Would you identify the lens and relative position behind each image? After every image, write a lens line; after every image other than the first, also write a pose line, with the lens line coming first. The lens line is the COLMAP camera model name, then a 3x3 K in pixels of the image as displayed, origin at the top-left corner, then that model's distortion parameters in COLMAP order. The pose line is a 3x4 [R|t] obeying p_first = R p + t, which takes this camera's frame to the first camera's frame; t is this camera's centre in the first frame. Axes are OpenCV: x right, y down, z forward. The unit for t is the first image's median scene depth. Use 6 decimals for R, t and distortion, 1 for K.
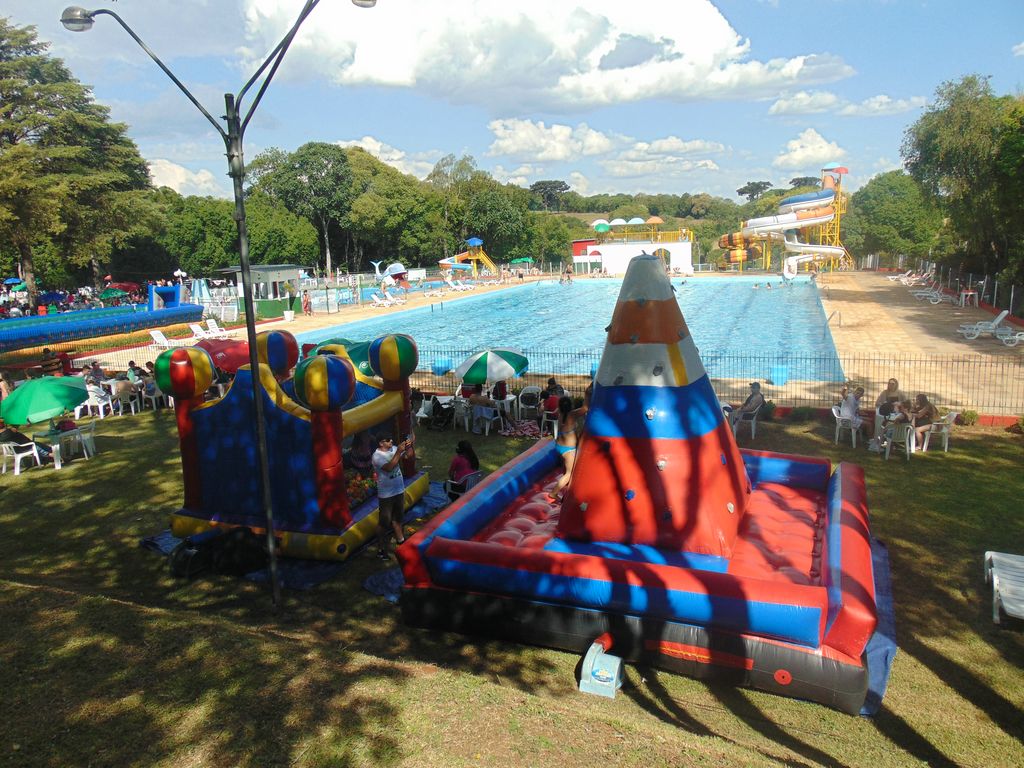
lens RADIAL K [[770.8, 0, 513.3], [0, 770.8, 380.1], [0, 0, 1]] dist [-0.033704, 0.081750]
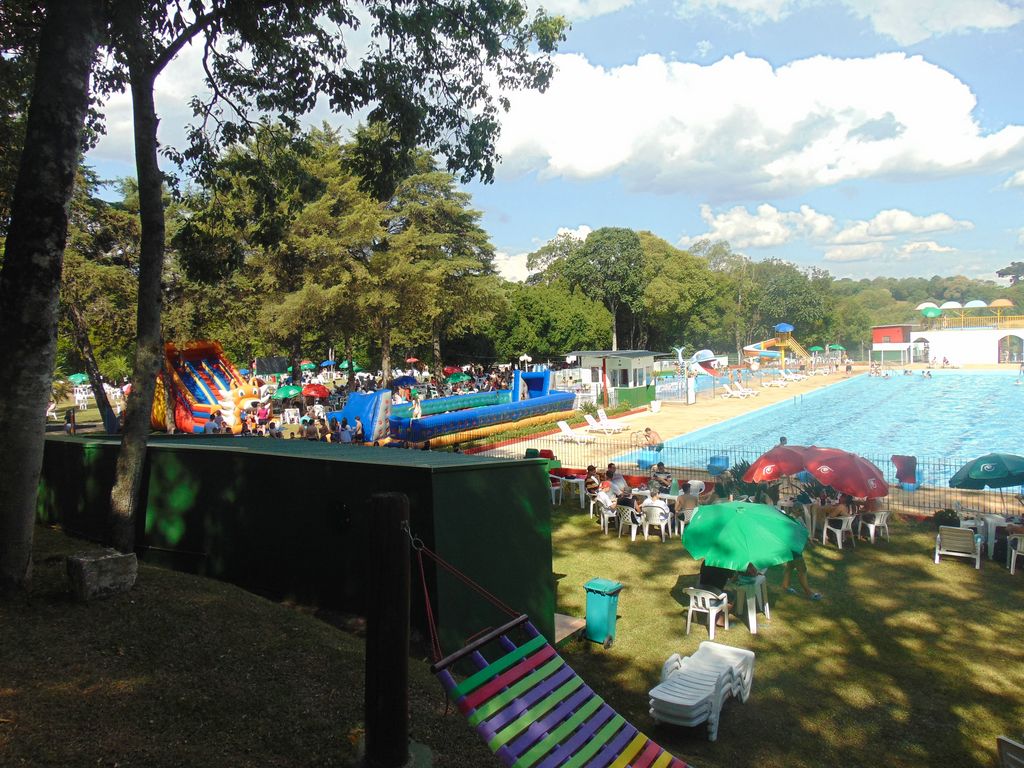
lens RADIAL K [[770.8, 0, 513.3], [0, 770.8, 380.1], [0, 0, 1]] dist [-0.033704, 0.081750]
pose [[0.965537, 0.019027, -0.259570, -0.118995], [-0.047540, 0.993439, -0.104018, -0.006287], [0.255887, 0.112774, 0.960106, 0.043500]]
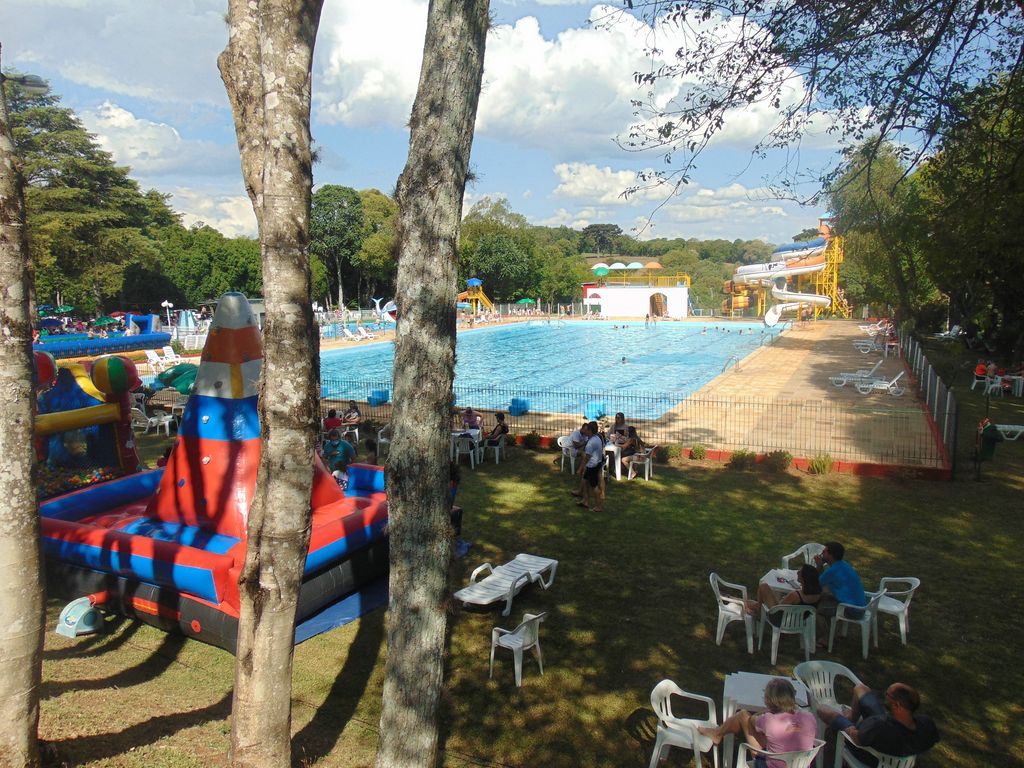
lens RADIAL K [[770.8, 0, 513.3], [0, 770.8, 380.1], [0, 0, 1]] dist [-0.033704, 0.081750]
pose [[0.996671, 0.033277, -0.074433, 0.081358], [-0.037094, 0.998035, -0.050500, 0.002388], [0.072607, 0.053093, 0.995946, -0.020499]]
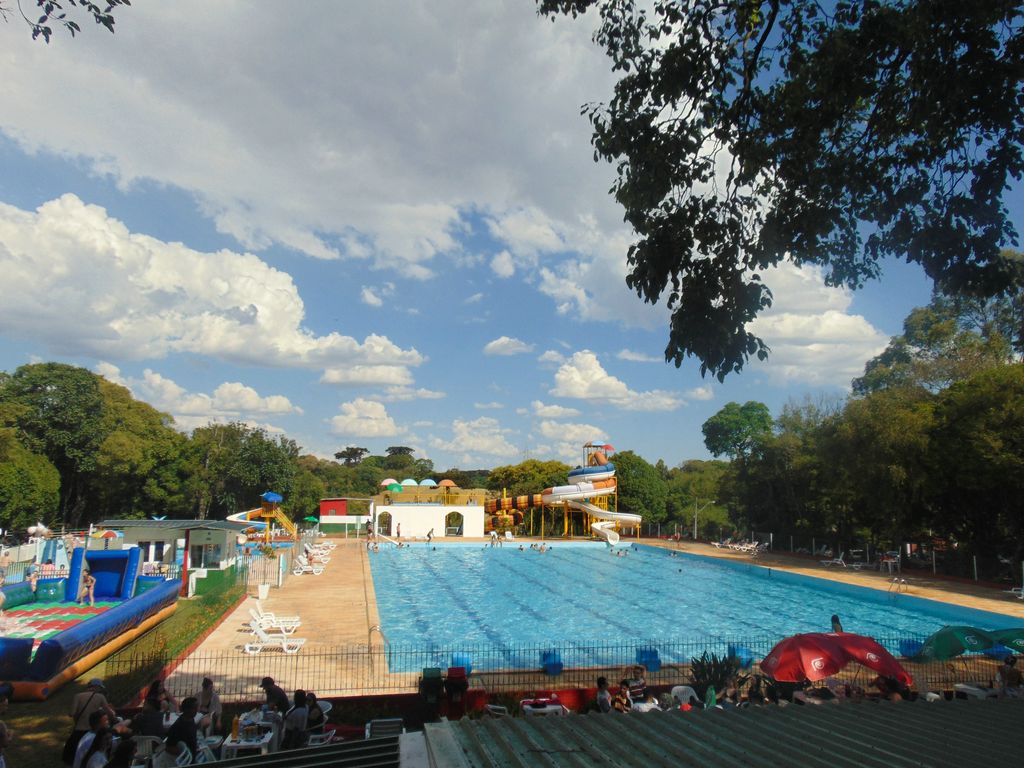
lens RADIAL K [[770.8, 0, 513.3], [0, 770.8, 380.1], [0, 0, 1]] dist [-0.033704, 0.081750]
pose [[0.853873, 0.118766, 0.506749, -0.262901], [0.055264, 0.947426, -0.315166, -0.016438], [-0.517539, 0.297117, 0.802418, 0.124747]]
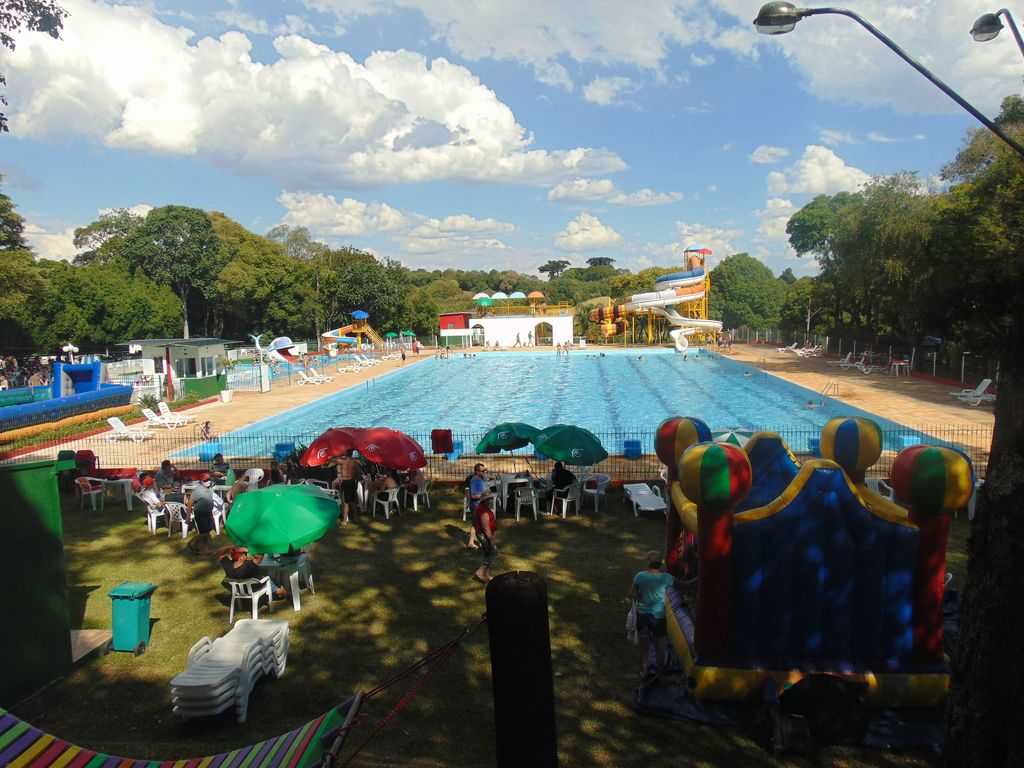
lens RADIAL K [[770.8, 0, 513.3], [0, 770.8, 380.1], [0, 0, 1]] dist [-0.033704, 0.081750]
pose [[0.966312, -0.015165, 0.256926, -0.109318], [0.039335, 0.995237, -0.089198, -0.005841], [-0.254350, 0.096300, 0.962306, 0.039898]]
